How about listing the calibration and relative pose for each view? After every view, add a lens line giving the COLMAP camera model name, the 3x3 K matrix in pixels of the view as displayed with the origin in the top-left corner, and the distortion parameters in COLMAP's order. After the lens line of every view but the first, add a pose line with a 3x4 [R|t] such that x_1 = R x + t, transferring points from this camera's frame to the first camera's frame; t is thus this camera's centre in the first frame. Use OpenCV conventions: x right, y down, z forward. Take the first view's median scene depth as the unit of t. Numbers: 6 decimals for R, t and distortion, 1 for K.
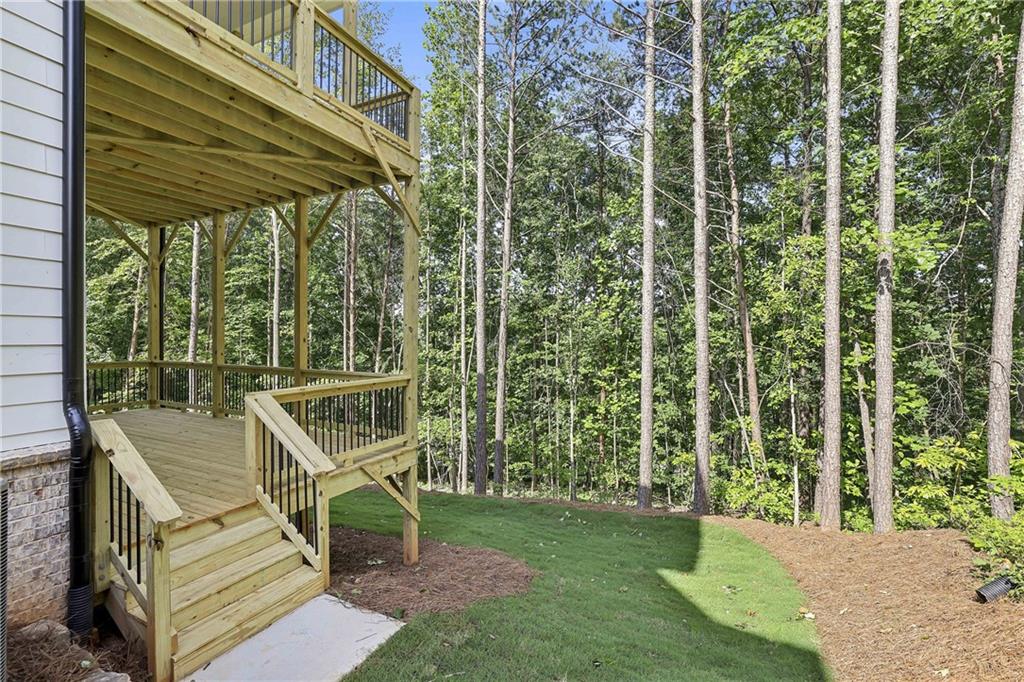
lens RADIAL K [[446.3, 0, 512.0], [0, 446.3, 350.8], [0, 0, 1]] dist [-0.053722, 0.021199]
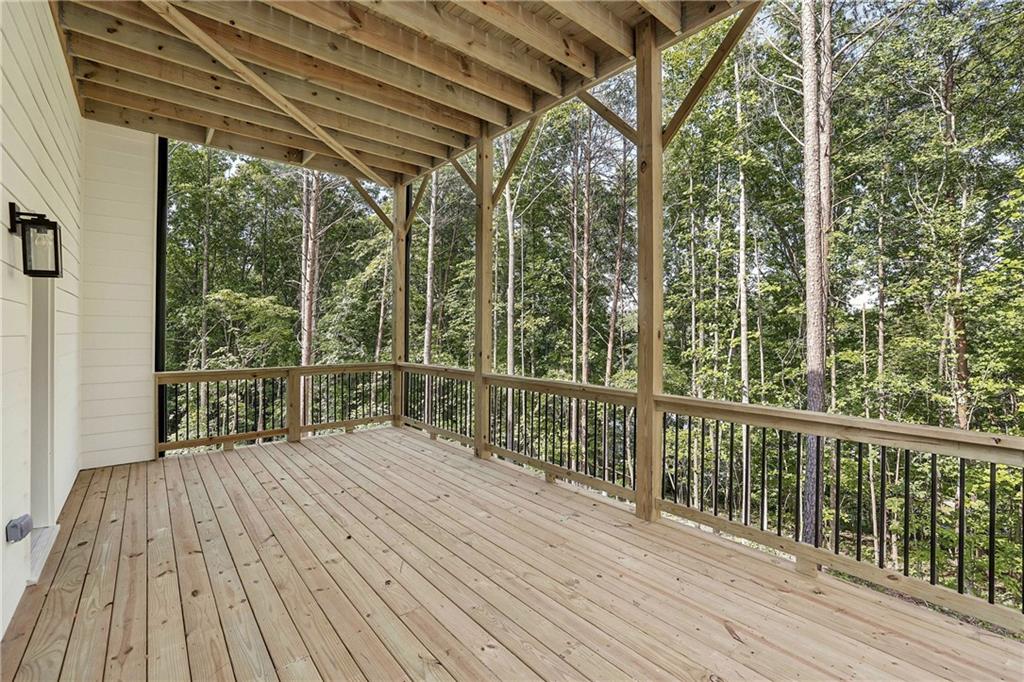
lens RADIAL K [[446.7, 0, 512.0], [0, 446.7, 341.0], [0, 0, 1]] dist [-0.061650, 0.021692]
pose [[0.908251, 0.003570, -0.418411, -0.142968], [-0.007390, 0.999944, -0.007510, -0.004537], [0.418361, 0.009913, 0.908227, 0.169236]]
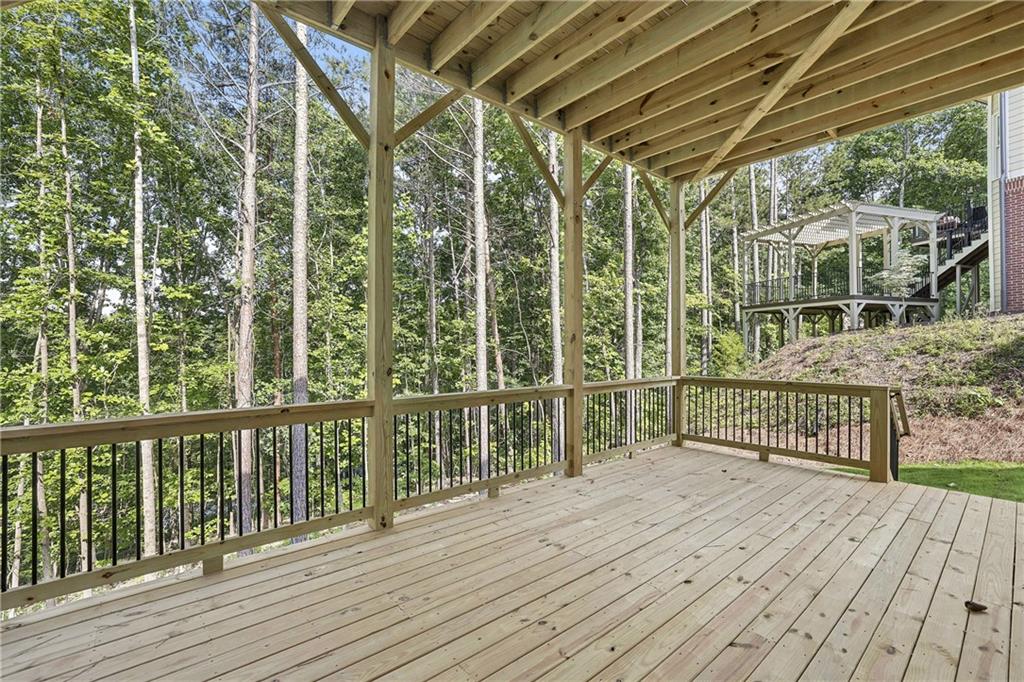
lens RADIAL K [[446.7, 0, 512.0], [0, 446.7, 341.0], [0, 0, 1]] dist [-0.061650, 0.021692]
pose [[0.414143, 0.000892, 0.910211, -0.416462], [0.026550, 0.999562, -0.013059, -0.007192], [-0.909825, 0.029574, 0.413938, 0.285757]]
